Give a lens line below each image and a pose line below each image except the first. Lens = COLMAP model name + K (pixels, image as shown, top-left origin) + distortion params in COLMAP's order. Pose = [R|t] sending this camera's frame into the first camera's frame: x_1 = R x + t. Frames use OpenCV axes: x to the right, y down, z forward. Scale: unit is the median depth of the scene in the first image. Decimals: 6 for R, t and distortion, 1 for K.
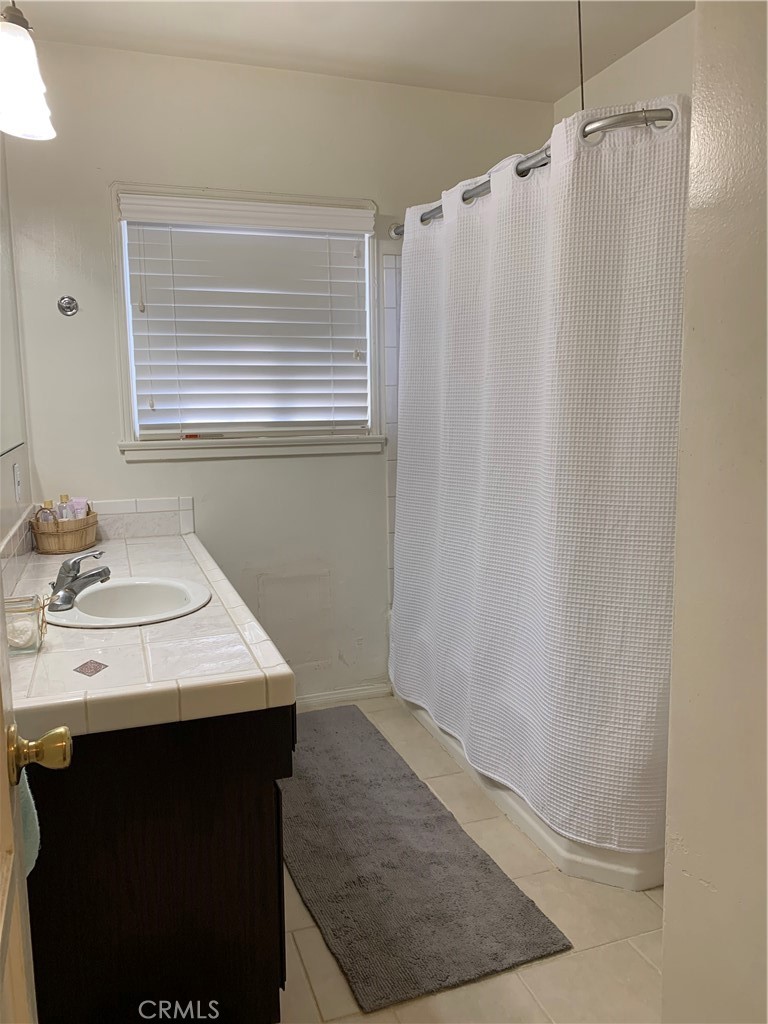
lens RADIAL K [[780.3, 0, 384.6], [0, 780.3, 512.5], [0, 0, 1]] dist [0.051851, -0.059472]
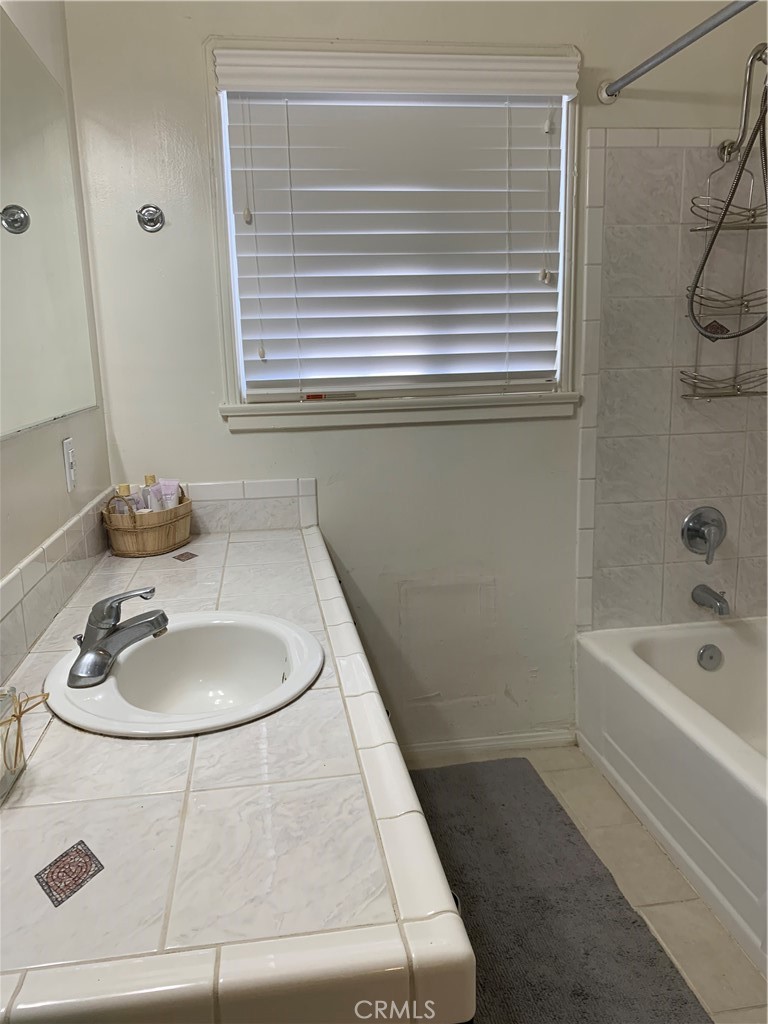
lens RADIAL K [[780.3, 0, 378.9], [0, 780.3, 512.3], [0, 0, 1]] dist [0.051851, -0.059472]
pose [[0.981321, 0.025003, -0.190748, -0.044966], [-0.013043, 0.997884, 0.063700, -0.036950], [0.191937, -0.060022, 0.979570, 0.291677]]
